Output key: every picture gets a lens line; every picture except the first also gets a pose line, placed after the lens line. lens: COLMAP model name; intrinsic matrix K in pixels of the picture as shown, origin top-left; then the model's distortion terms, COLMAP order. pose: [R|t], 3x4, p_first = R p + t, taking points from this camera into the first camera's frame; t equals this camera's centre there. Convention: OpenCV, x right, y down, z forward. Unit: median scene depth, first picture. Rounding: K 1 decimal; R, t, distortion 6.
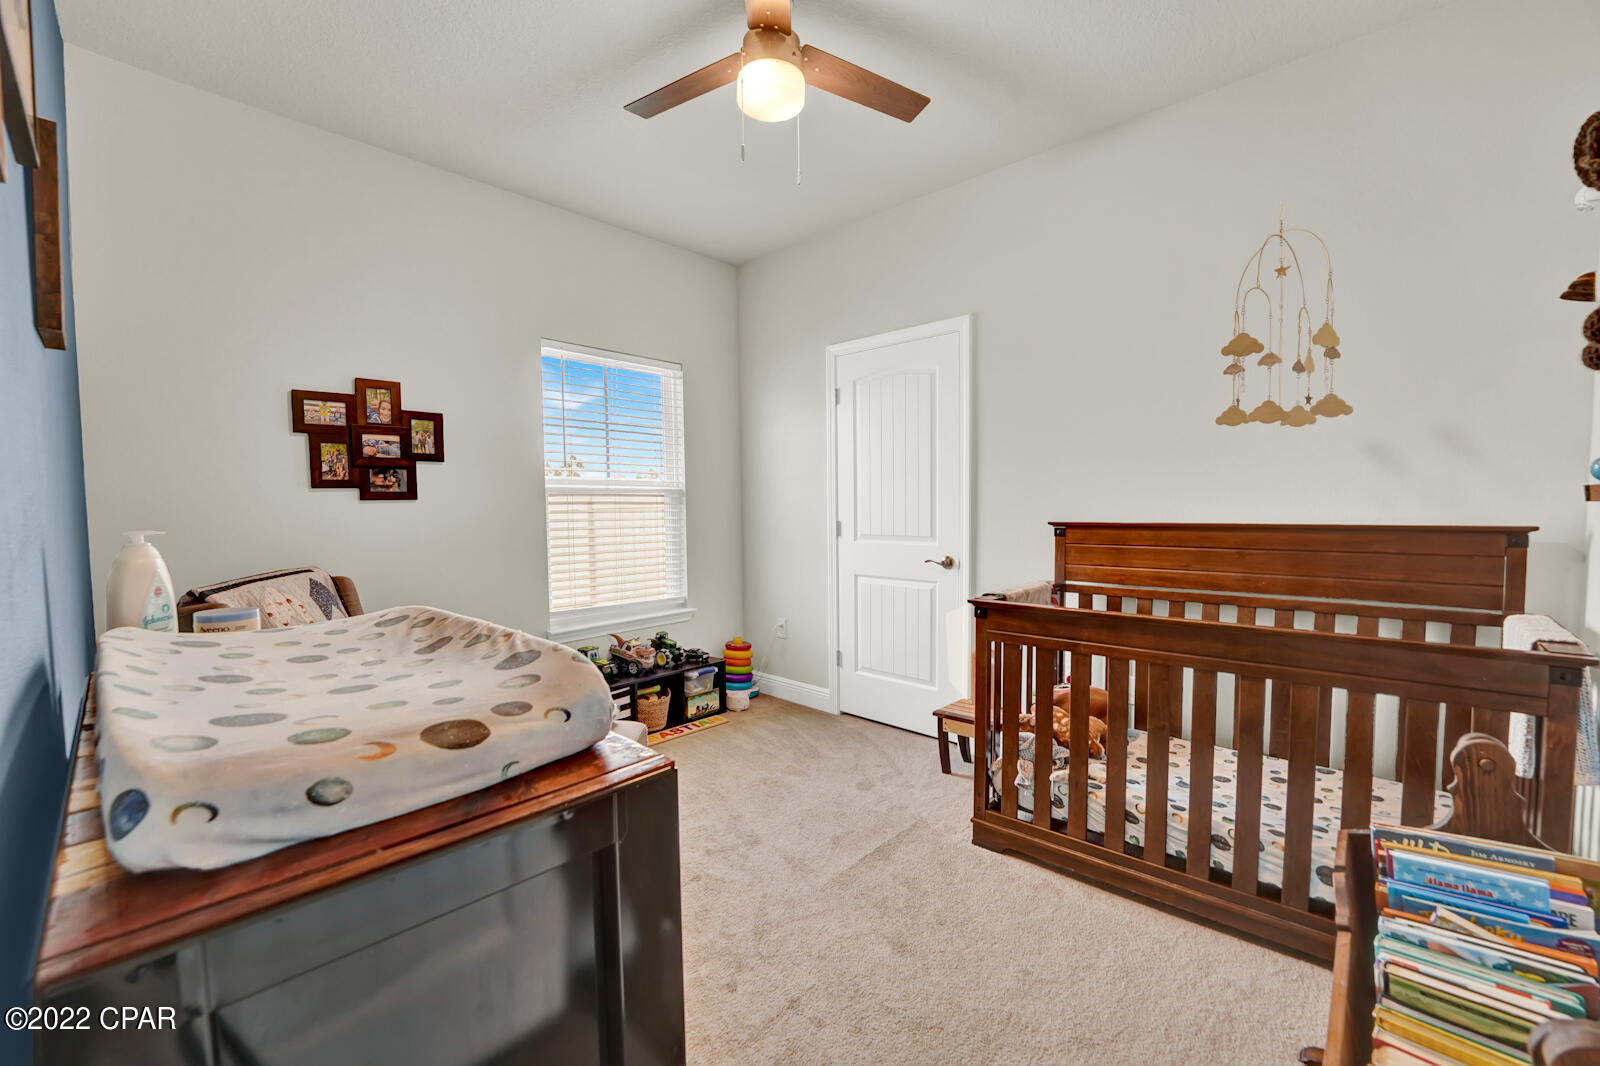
lens RADIAL K [[636.6, 0, 801.8], [0, 636.6, 537.3], [0, 0, 1]] dist [-0.026237, 0.000080]
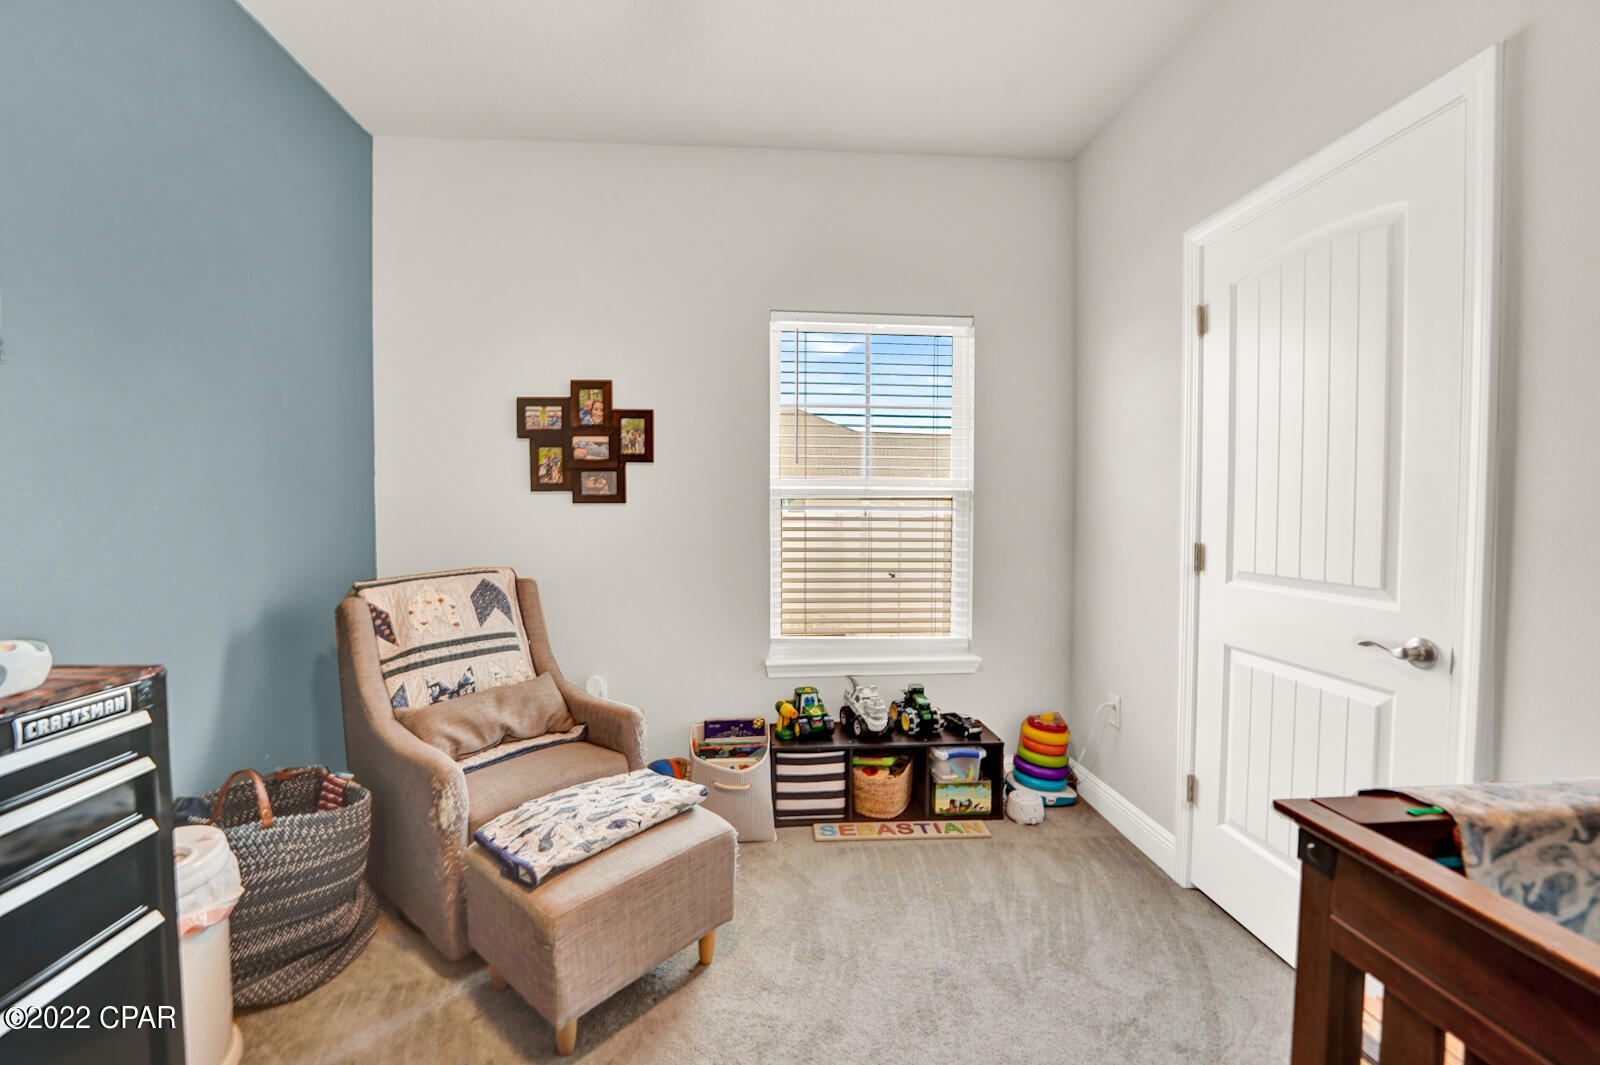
lens RADIAL K [[651.4, 0, 799.6], [0, 651.4, 535.7], [0, 0, 1]] dist [-0.029760, 0.003638]
pose [[0.731697, 0.035612, -0.680699, 0.216456], [-0.043803, 0.999027, 0.005181, -0.023989], [0.680221, 0.026026, 0.732545, 0.411102]]
